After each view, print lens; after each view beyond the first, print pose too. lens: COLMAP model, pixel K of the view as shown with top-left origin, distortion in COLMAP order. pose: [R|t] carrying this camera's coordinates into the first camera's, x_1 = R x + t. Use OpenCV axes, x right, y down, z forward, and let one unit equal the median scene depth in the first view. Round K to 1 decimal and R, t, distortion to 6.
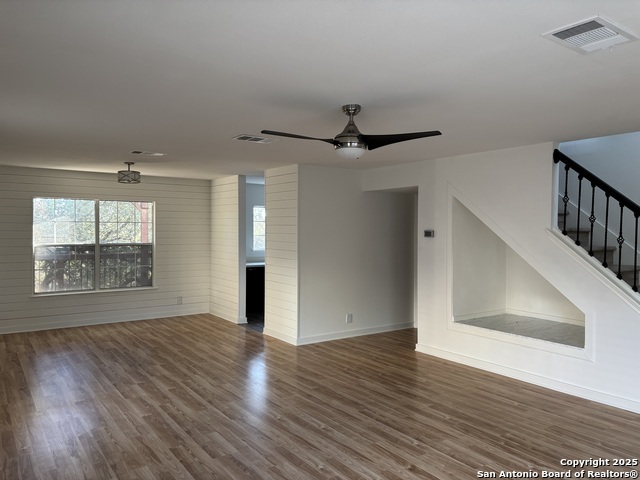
lens RADIAL K [[476.1, 0, 320.2], [0, 476.1, 241.1], [0, 0, 1]] dist [0.034597, -0.022436]
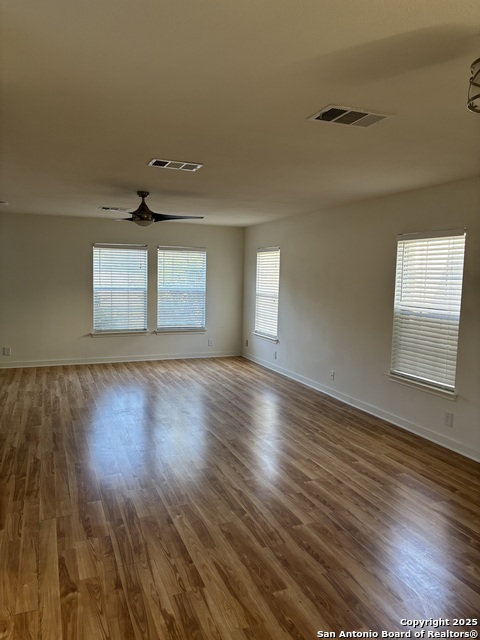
lens RADIAL K [[476.1, 0, 239.9], [0, 476.1, 319.9], [0, 0, 1]] dist [0.034597, -0.022436]
pose [[-0.971249, -0.052603, 0.232182, -0.426084], [-0.025199, 0.992520, 0.119455, -0.045617], [-0.236729, 0.110170, -0.965309, 1.708040]]
